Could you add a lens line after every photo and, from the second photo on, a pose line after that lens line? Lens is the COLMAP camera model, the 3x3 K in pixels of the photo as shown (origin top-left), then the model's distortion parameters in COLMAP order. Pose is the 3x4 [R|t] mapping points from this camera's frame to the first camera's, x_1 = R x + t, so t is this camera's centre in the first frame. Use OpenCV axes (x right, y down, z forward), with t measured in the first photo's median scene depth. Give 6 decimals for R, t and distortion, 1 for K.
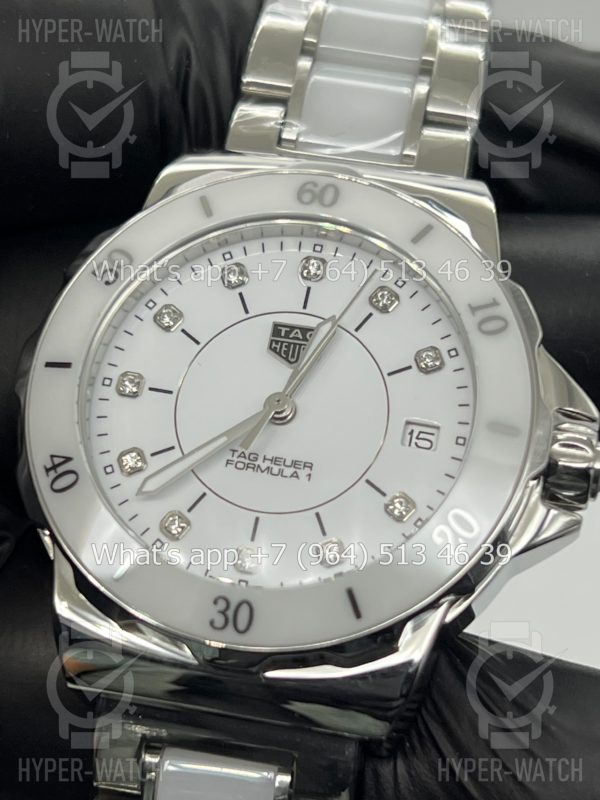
lens RADIAL K [[1968.2, 0, 300.0], [0, 1968.2, 400.0], [0, 0, 1]] dist [0.359656, 0.212602]
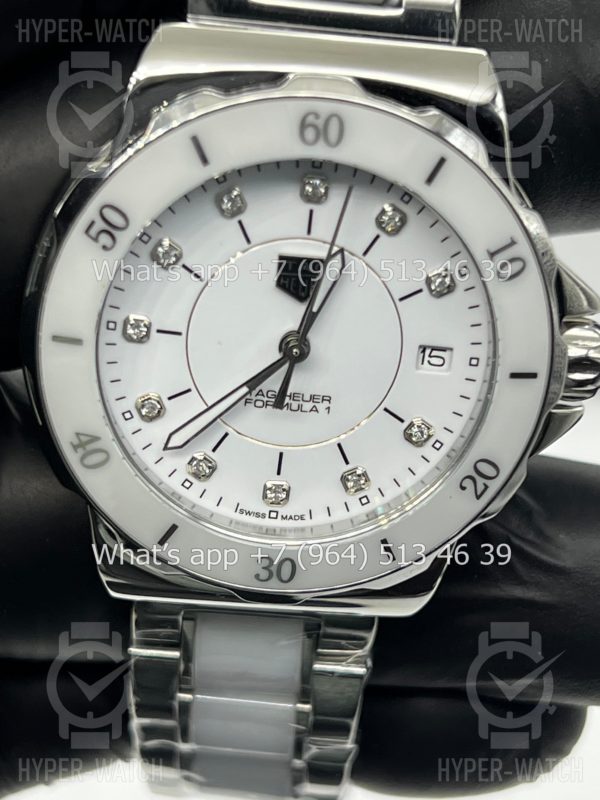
lens RADIAL K [[1968.2, 0, 300.0], [0, 1968.2, 400.0], [0, 0, 1]] dist [0.359656, 0.212602]
pose [[0.983398, -0.129058, 0.127562, -0.137883], [0.024025, 0.789386, 0.613427, -0.585014], [-0.179863, -0.600178, 0.779382, 0.210183]]
